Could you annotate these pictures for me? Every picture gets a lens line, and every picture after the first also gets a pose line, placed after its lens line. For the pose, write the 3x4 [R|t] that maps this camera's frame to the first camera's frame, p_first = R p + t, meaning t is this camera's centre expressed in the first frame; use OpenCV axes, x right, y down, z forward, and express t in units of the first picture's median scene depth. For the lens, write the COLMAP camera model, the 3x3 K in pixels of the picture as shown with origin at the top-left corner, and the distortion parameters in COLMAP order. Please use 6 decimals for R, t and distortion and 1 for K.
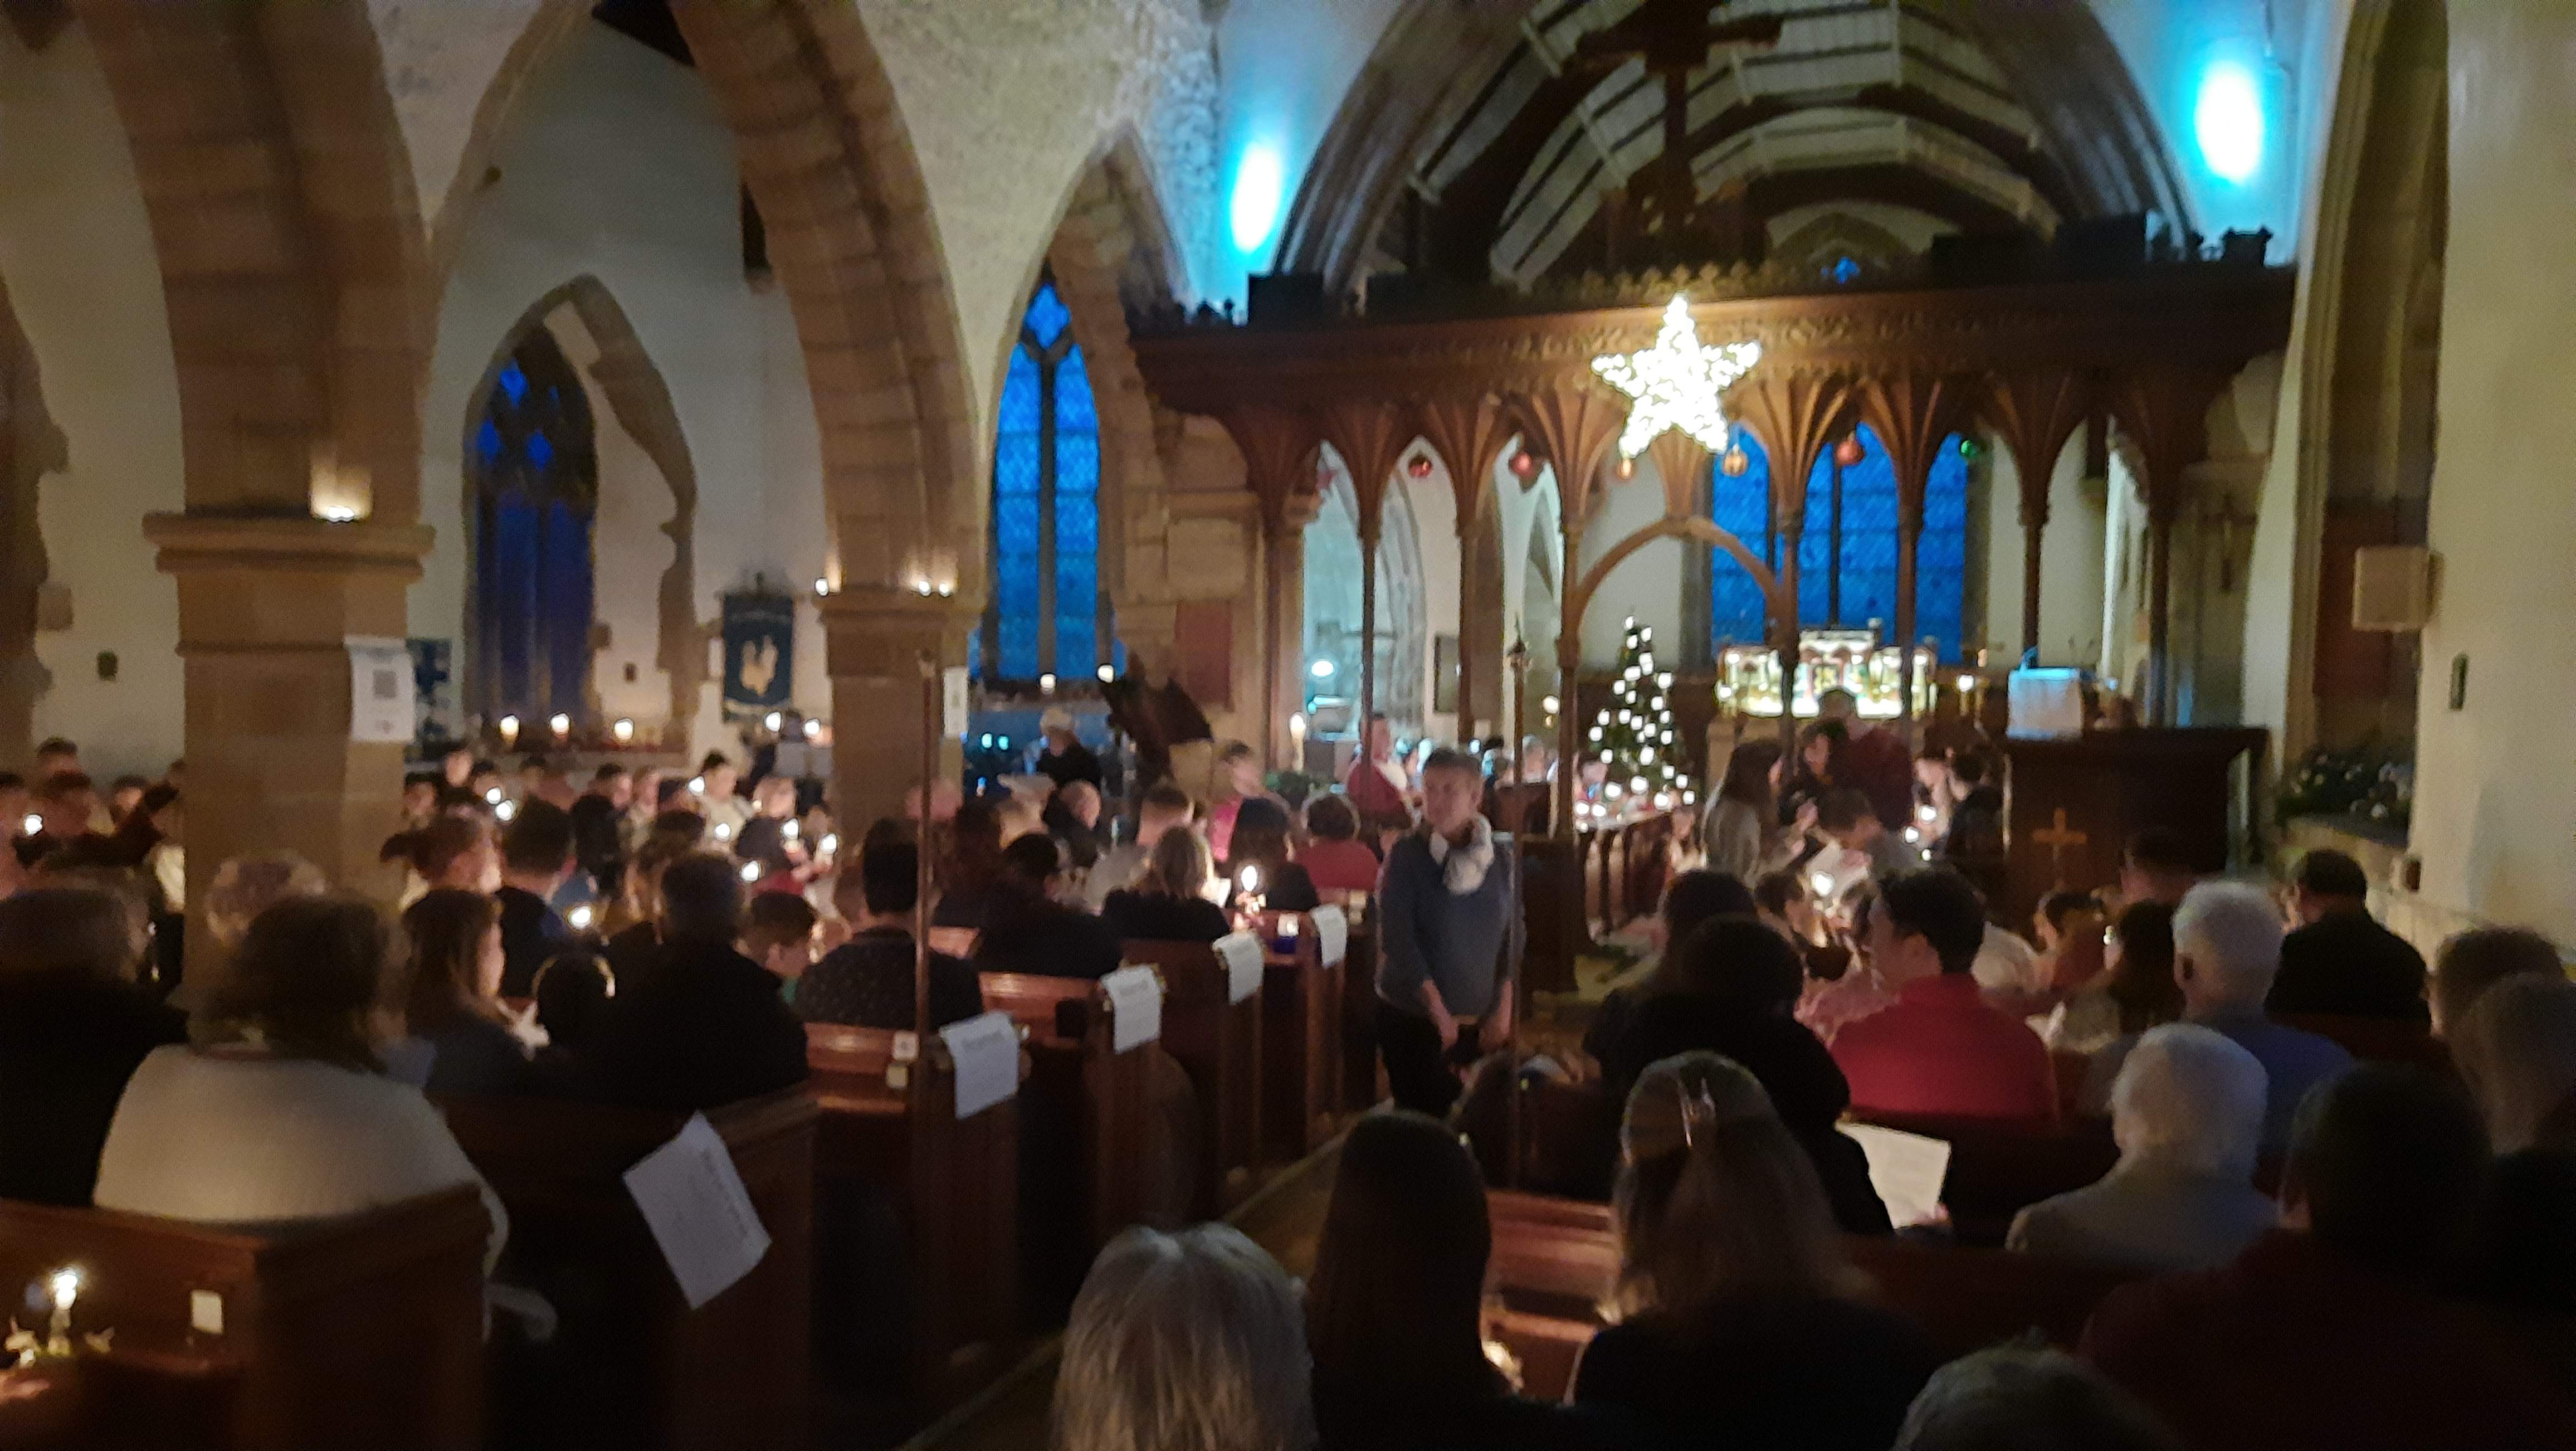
lens RADIAL K [[1870.3, 0, 1295.1], [0, 1870.3, 728.9], [0, 0, 1]] dist [0.038016, -0.014650]
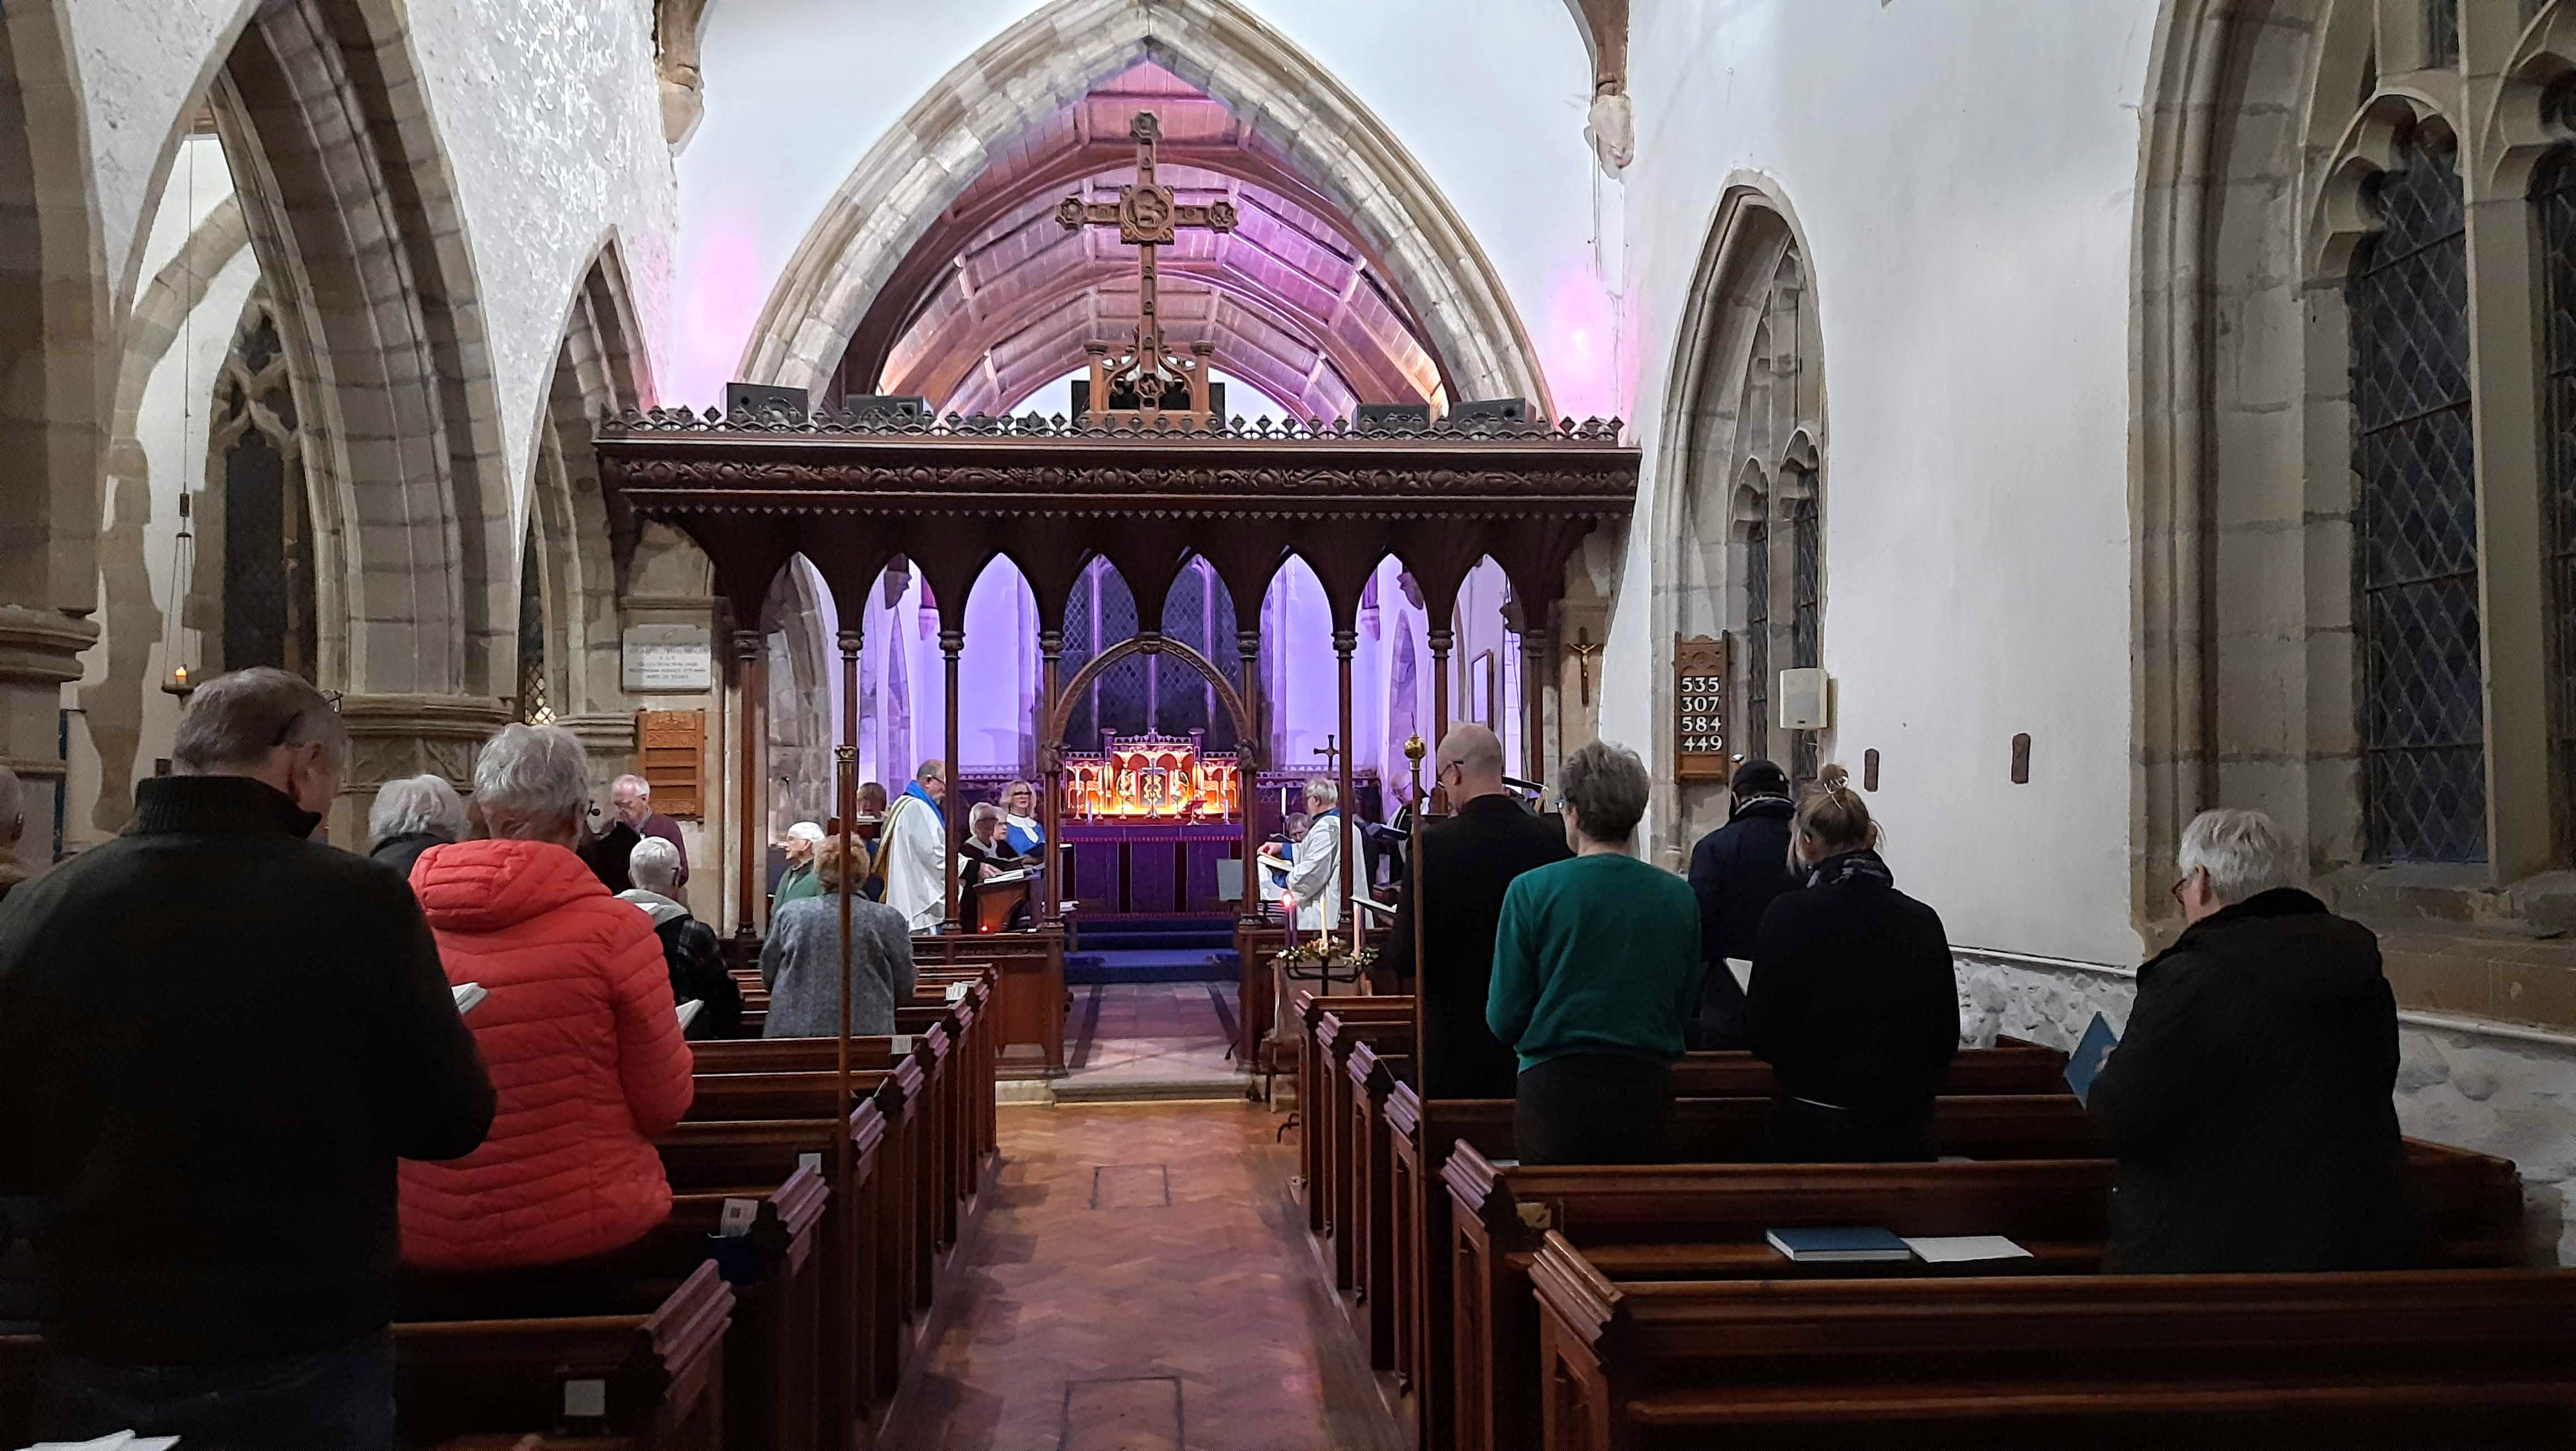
lens RADIAL K [[1870.3, 0, 1296.1], [0, 1870.3, 726.4], [0, 0, 1]] dist [0.038016, -0.014650]
pose [[0.911958, 0.001554, 0.410281, -0.172868], [0.023379, 0.998171, -0.055745, 0.003855], [-0.409617, 0.060429, 0.910254, -0.032278]]
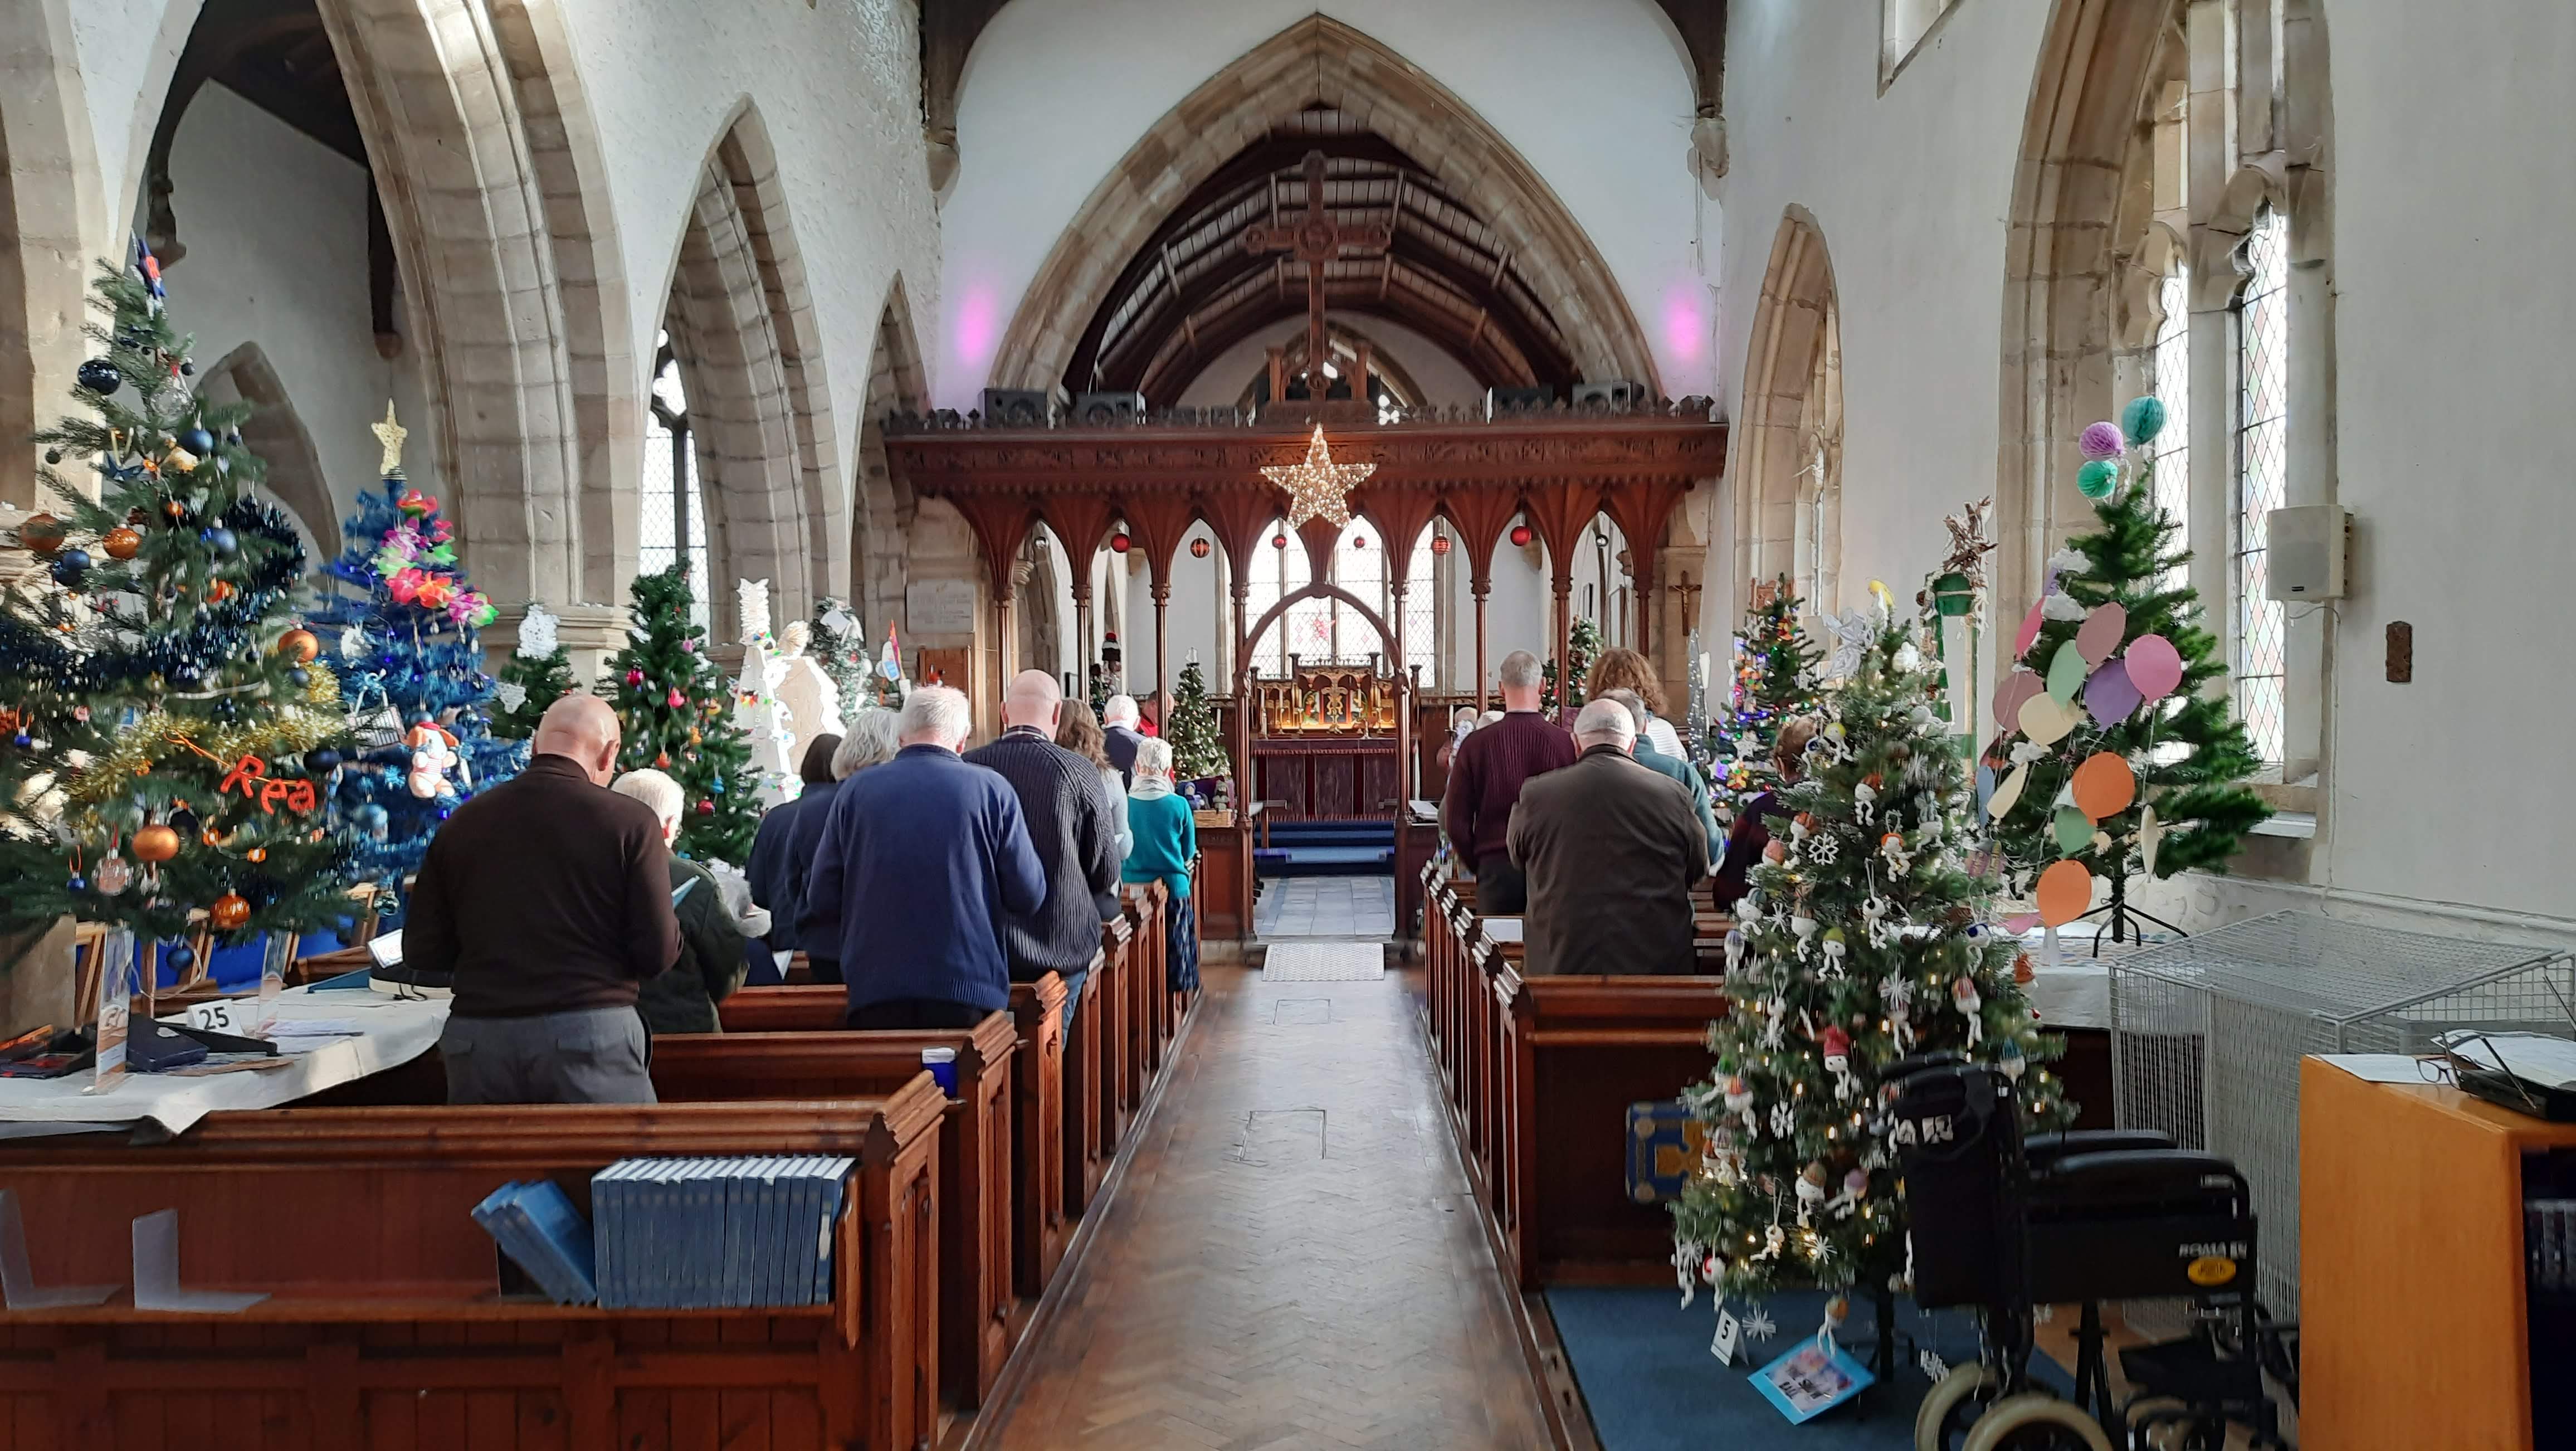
lens RADIAL K [[1870.3, 0, 1281.1], [0, 1870.3, 724.1], [0, 0, 1]] dist [0.038016, -0.014650]
pose [[0.952452, -0.019918, 0.304036, -0.241825], [0.025288, 0.999586, -0.013734, 0.005984], [-0.303636, 0.020770, 0.952562, -0.281976]]
